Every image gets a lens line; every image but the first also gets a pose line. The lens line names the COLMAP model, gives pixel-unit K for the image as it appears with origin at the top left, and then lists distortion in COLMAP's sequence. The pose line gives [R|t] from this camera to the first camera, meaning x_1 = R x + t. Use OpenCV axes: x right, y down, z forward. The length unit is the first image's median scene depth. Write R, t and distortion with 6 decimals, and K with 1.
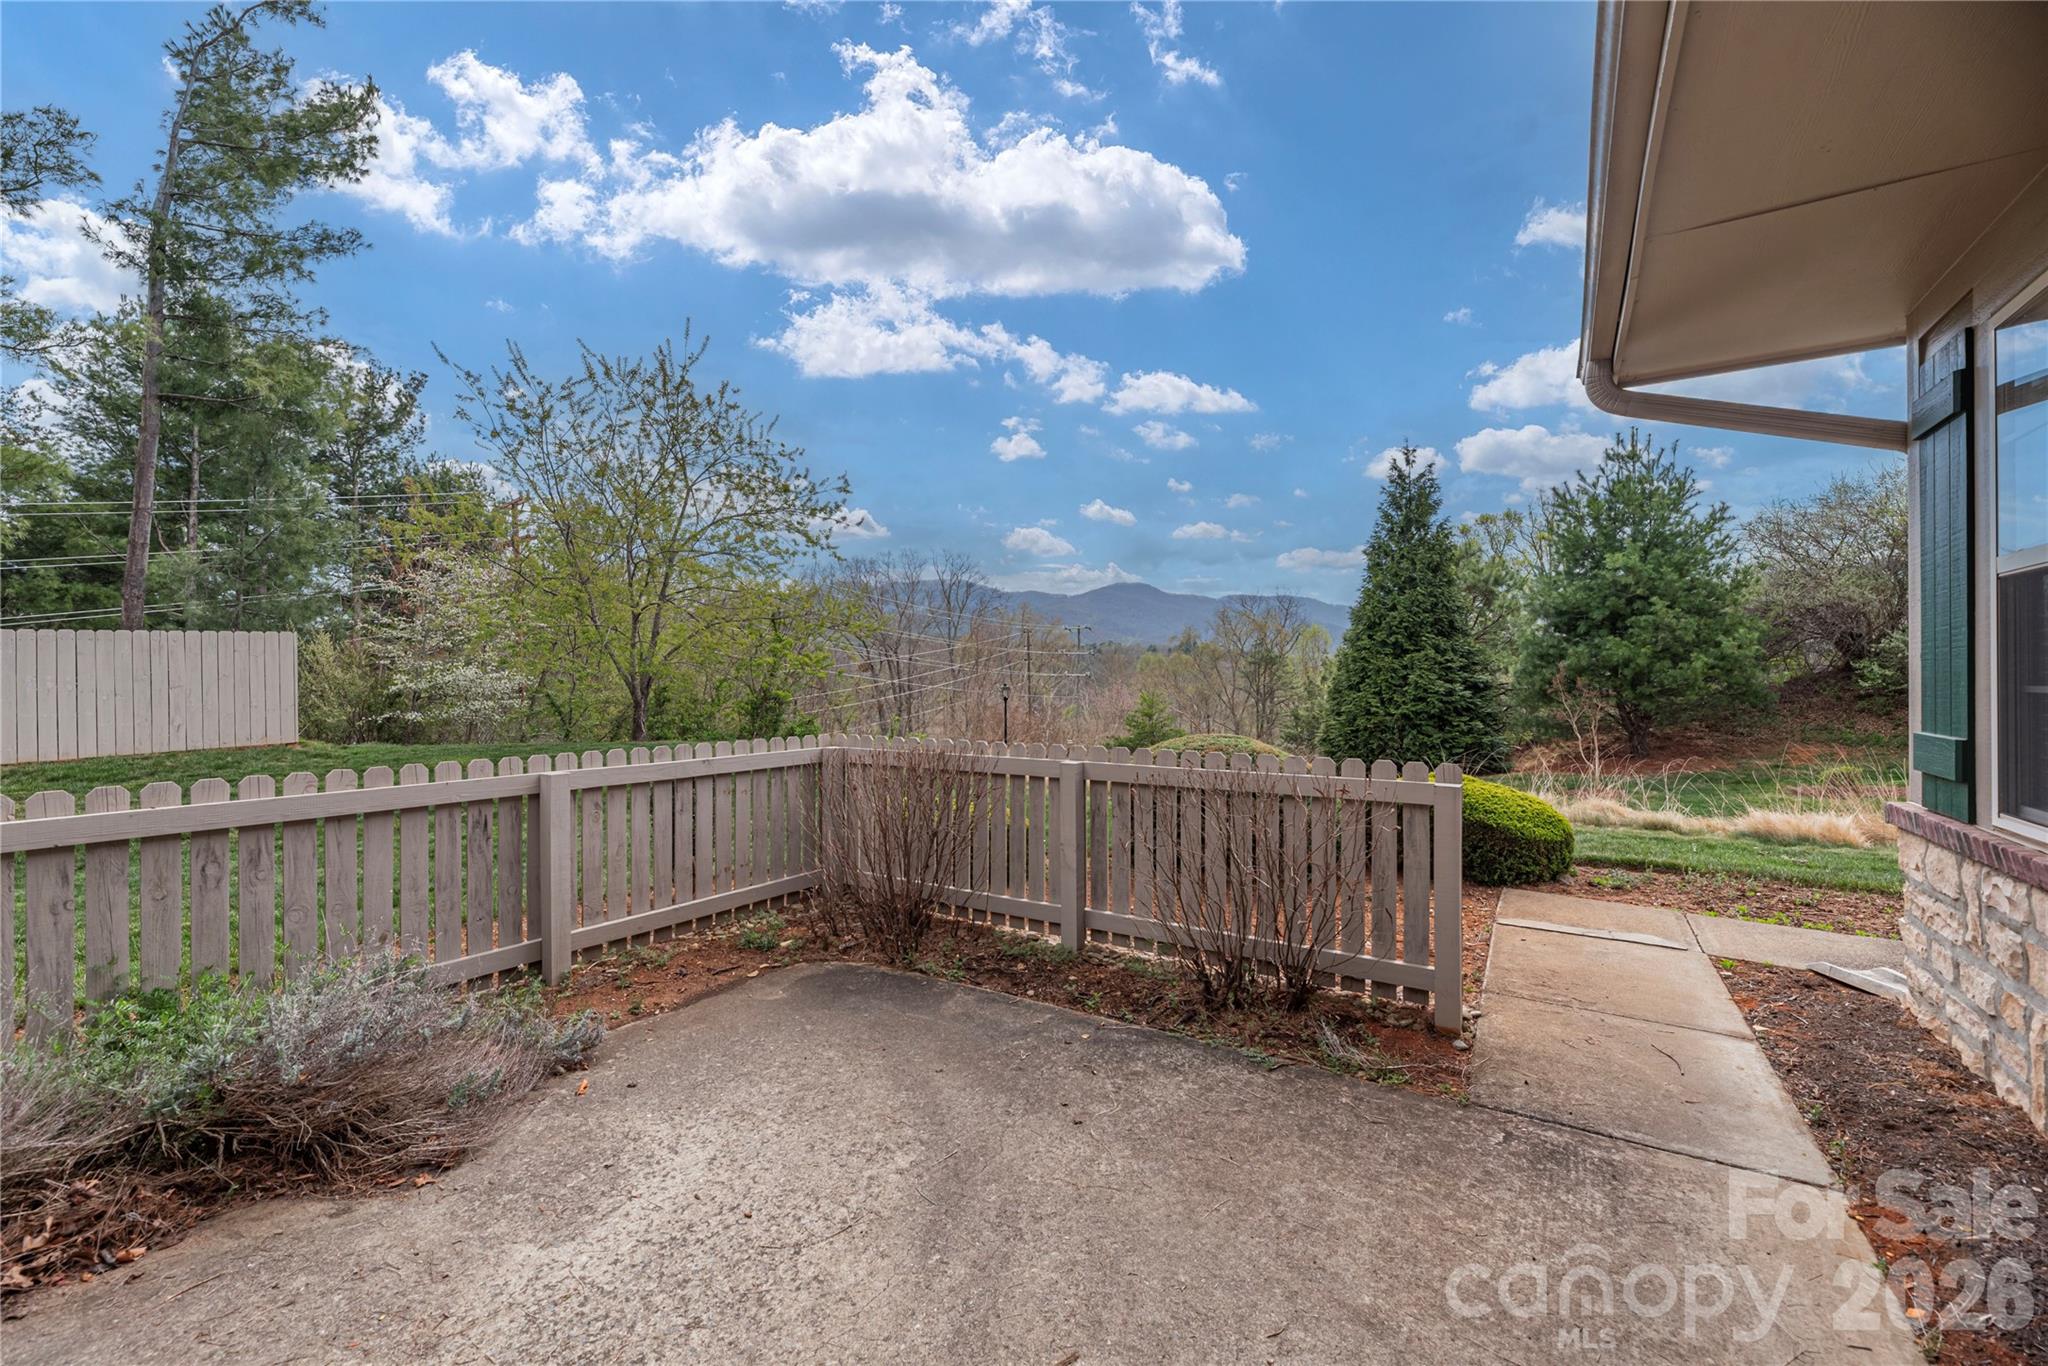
lens RADIAL K [[839.9, 0, 1011.7], [0, 839.9, 682.9], [0, 0, 1]] dist [-0.001485, 0.000386]
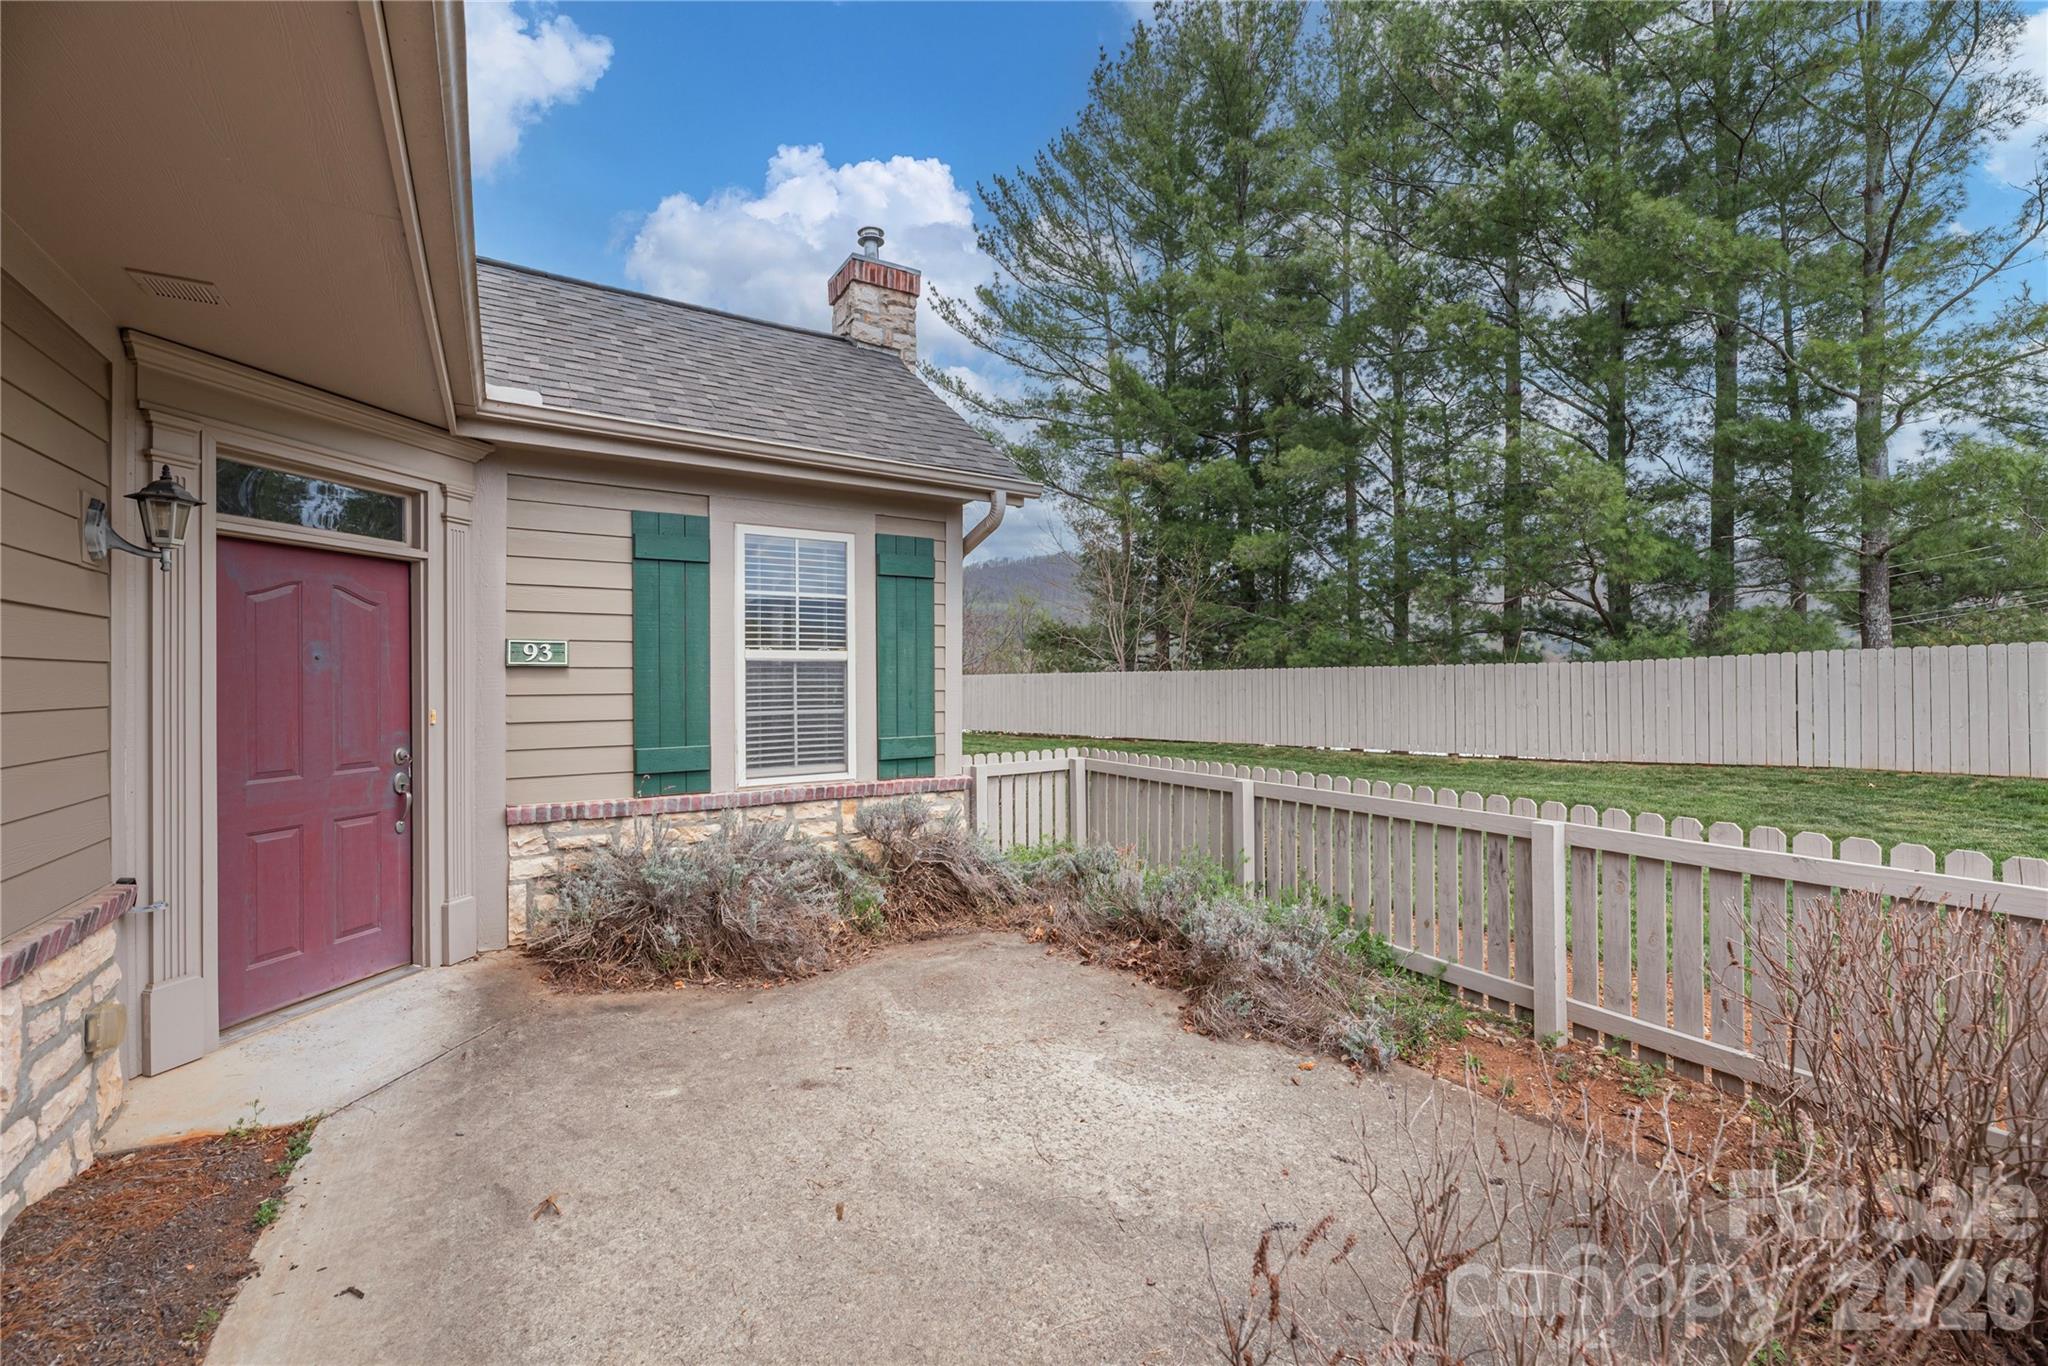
lens RADIAL K [[839.9, 0, 1014.8], [0, 839.9, 672.8], [0, 0, 1]] dist [-0.001485, 0.000386]
pose [[-0.419579, 0.001480, -0.907717, 0.660220], [0.000486, 0.999999, 0.001406, -0.073443], [0.907718, 0.000149, -0.419580, 0.981640]]
